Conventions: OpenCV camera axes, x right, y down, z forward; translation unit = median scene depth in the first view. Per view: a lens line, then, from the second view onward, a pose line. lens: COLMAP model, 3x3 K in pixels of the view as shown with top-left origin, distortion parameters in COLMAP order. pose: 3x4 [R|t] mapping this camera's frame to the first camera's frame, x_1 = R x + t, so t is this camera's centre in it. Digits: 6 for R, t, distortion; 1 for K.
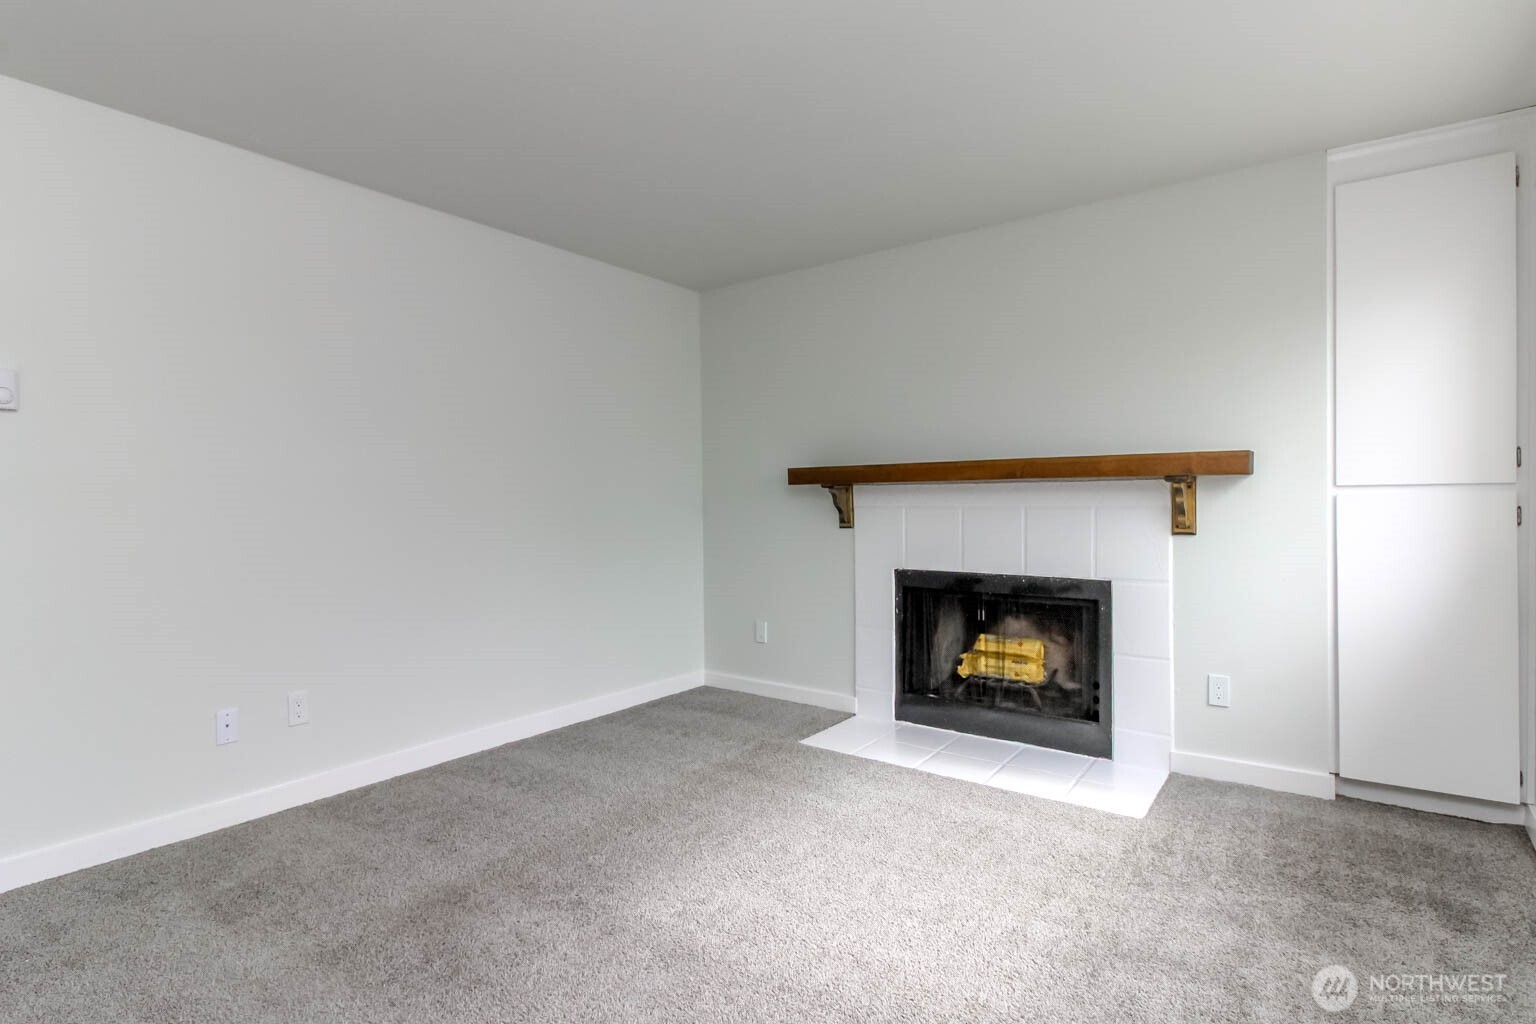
lens RADIAL K [[776.5, 0, 758.6], [0, 776.5, 513.4], [0, 0, 1]] dist [0.008253, -0.008979]
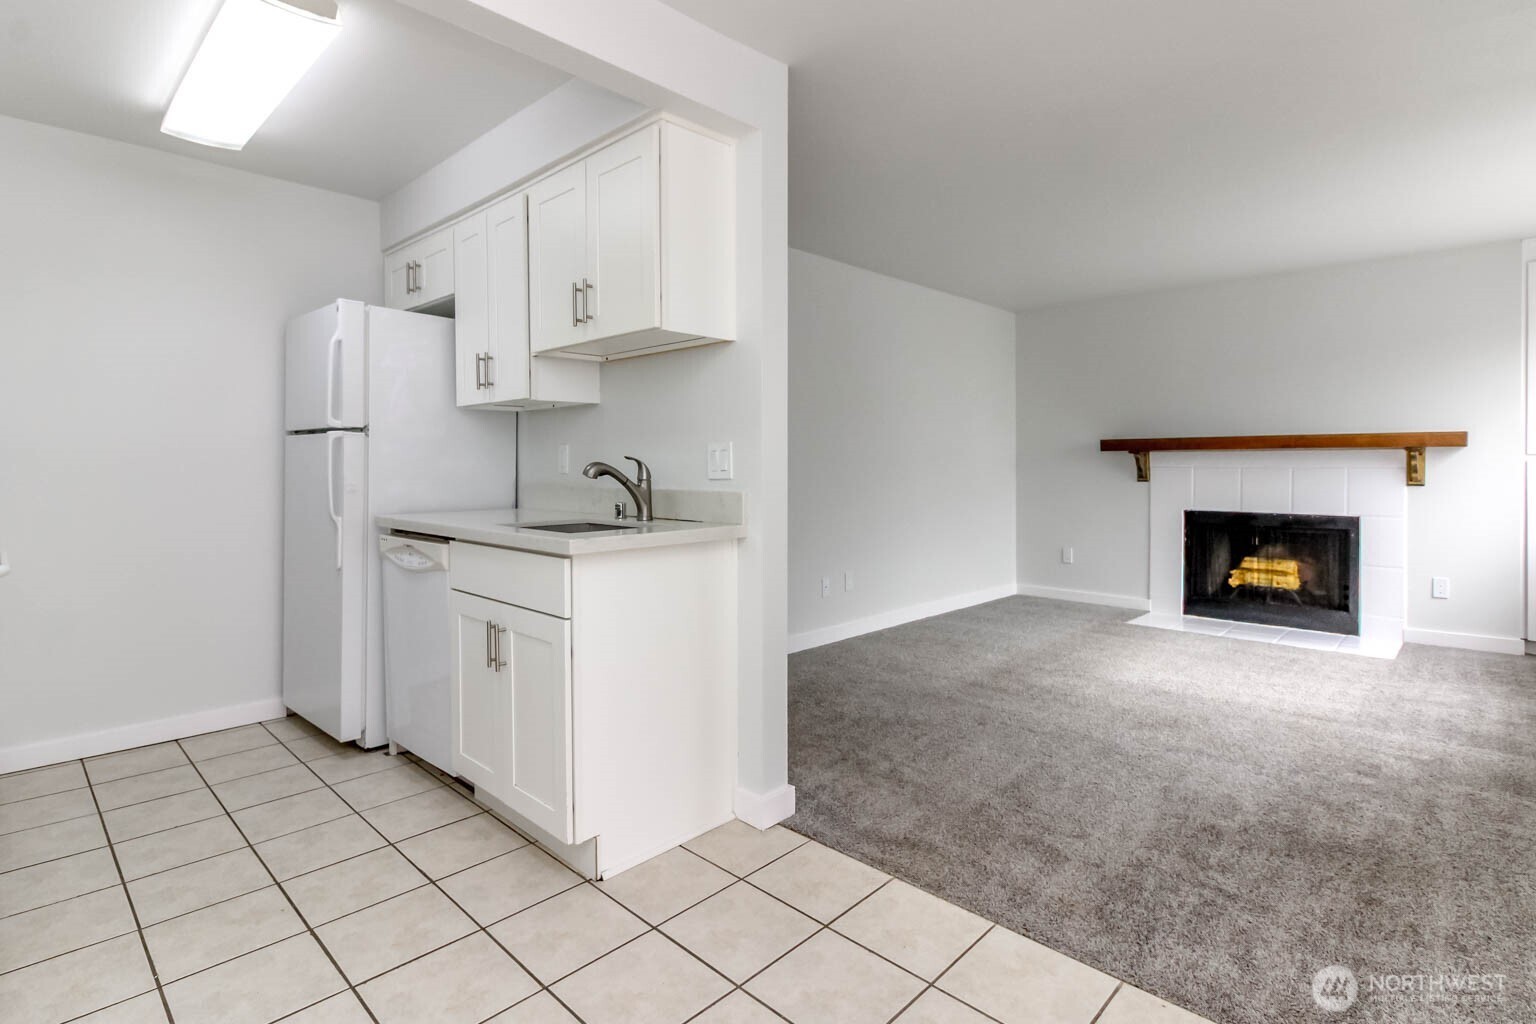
lens RADIAL K [[776.5, 0, 761.5], [0, 776.5, 475.8], [0, 0, 1]] dist [0.008253, -0.008979]
pose [[0.992270, 0.008988, -0.123768, -0.467340], [-0.009240, 0.999956, -0.001462, 0.019331], [0.123750, 0.002594, 0.992310, -0.583378]]
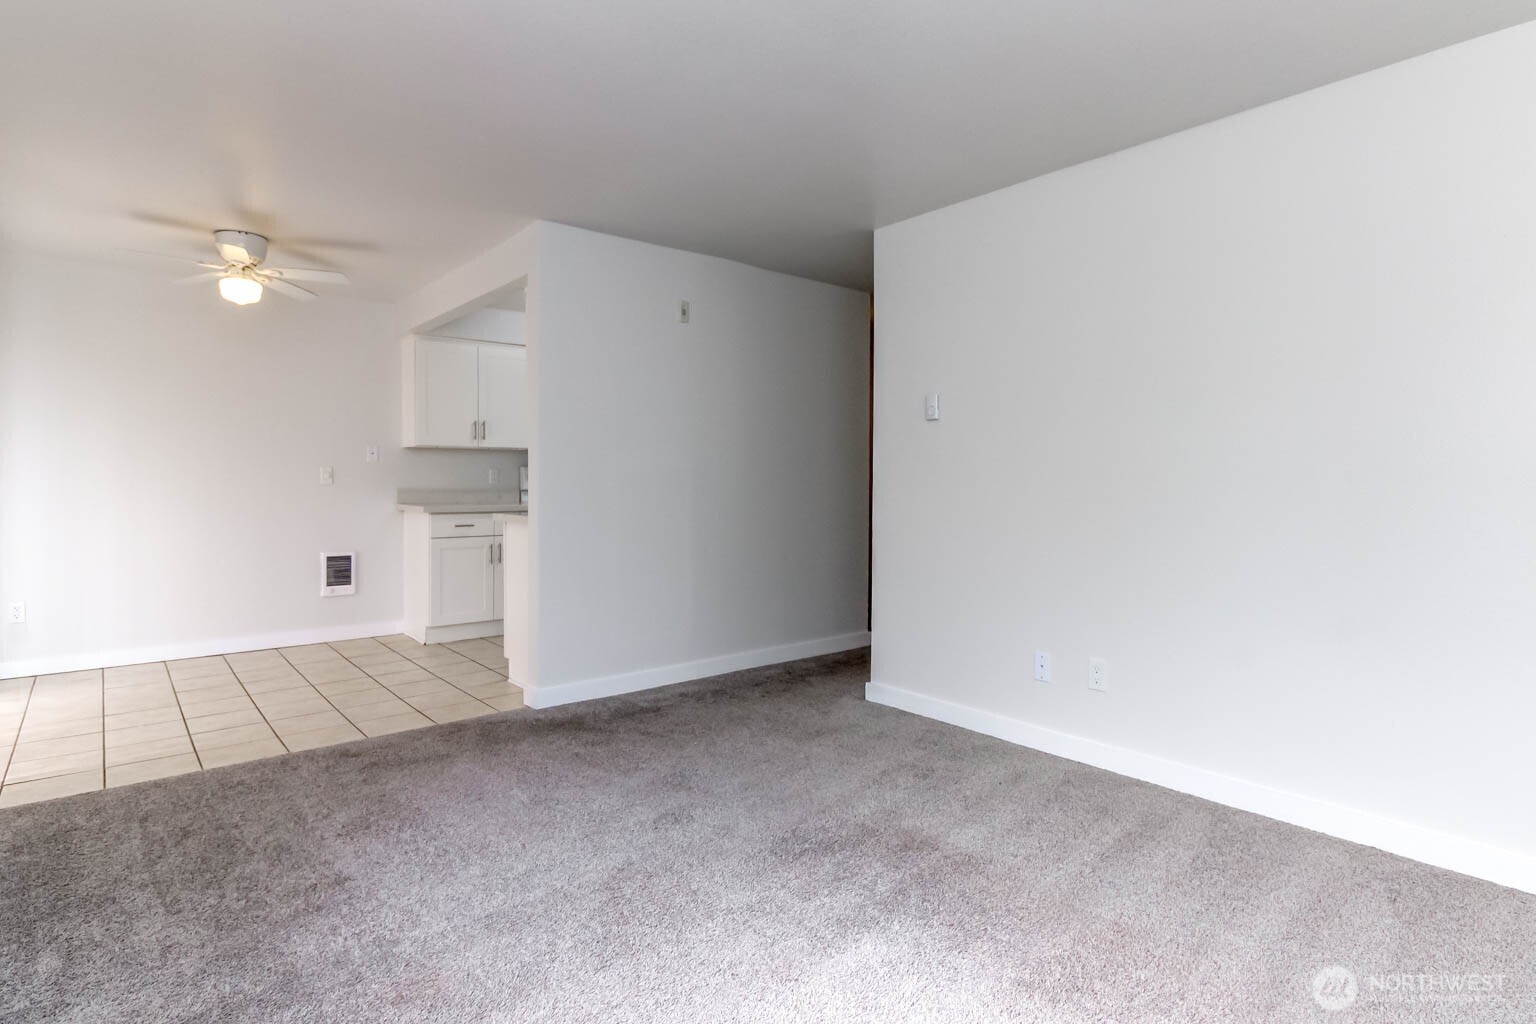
lens RADIAL K [[776.5, 0, 721.0], [0, 776.5, 481.5], [0, 0, 1]] dist [0.008253, -0.008979]
pose [[-0.241899, 0.014910, -0.970187, 0.599495], [-0.017851, 0.999644, 0.019814, -0.022809], [0.970137, 0.022112, -0.241547, 0.834724]]
